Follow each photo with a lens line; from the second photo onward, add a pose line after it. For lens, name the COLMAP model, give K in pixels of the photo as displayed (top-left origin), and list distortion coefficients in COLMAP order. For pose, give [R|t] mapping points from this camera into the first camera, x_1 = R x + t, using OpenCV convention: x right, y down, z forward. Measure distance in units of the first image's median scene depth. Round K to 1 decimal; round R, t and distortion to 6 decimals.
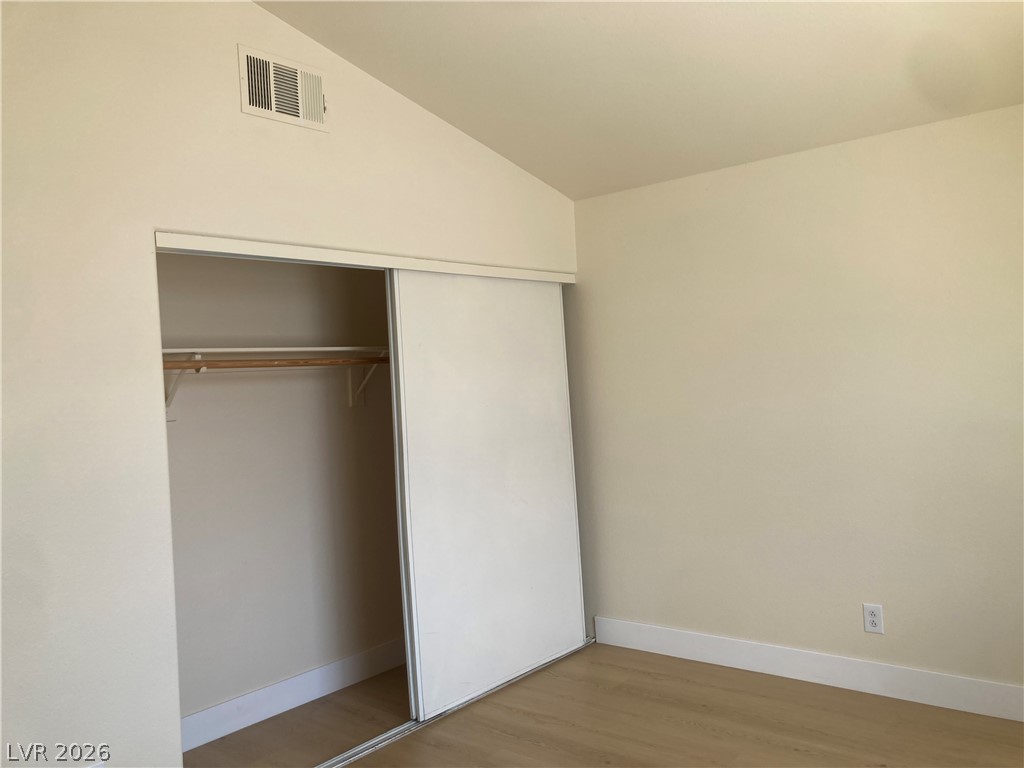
lens RADIAL K [[844.6, 0, 512.0], [0, 844.6, 384.0], [0, 0, 1]] dist [0.108861, -0.190852]
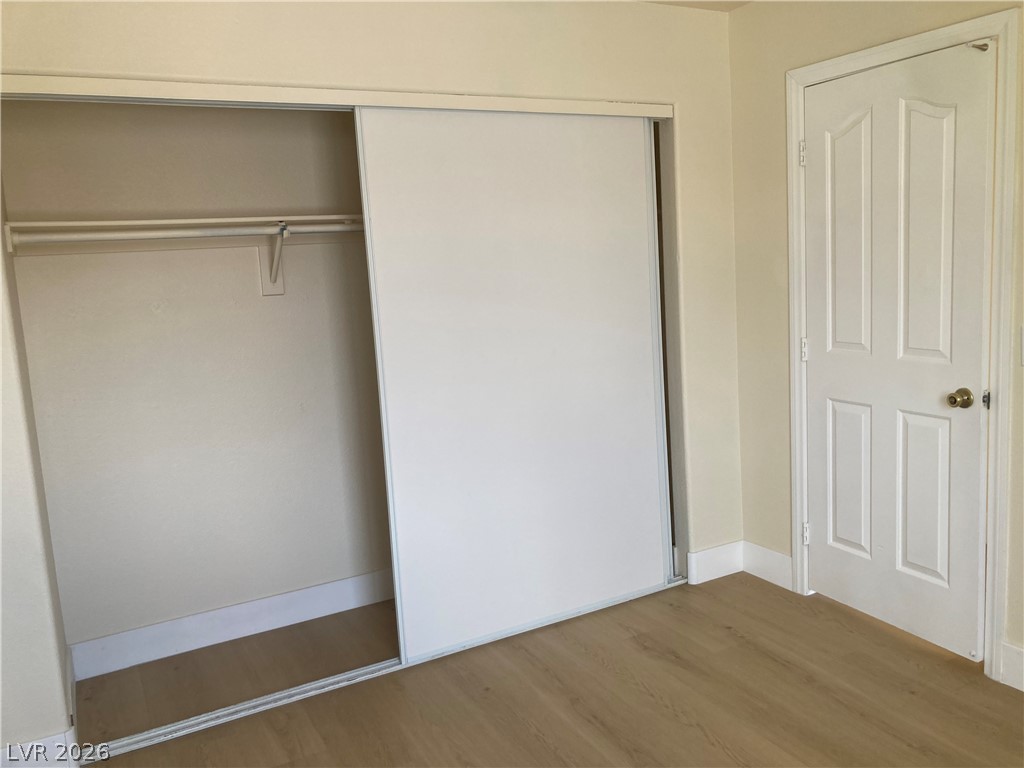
lens RADIAL K [[844.6, 0, 512.0], [0, 844.6, 384.0], [0, 0, 1]] dist [0.108861, -0.190852]
pose [[0.936405, 0.046905, -0.347773, 0.239779], [0.010349, 0.986905, 0.160973, -0.011306], [0.350769, -0.154335, 0.923657, 0.268645]]
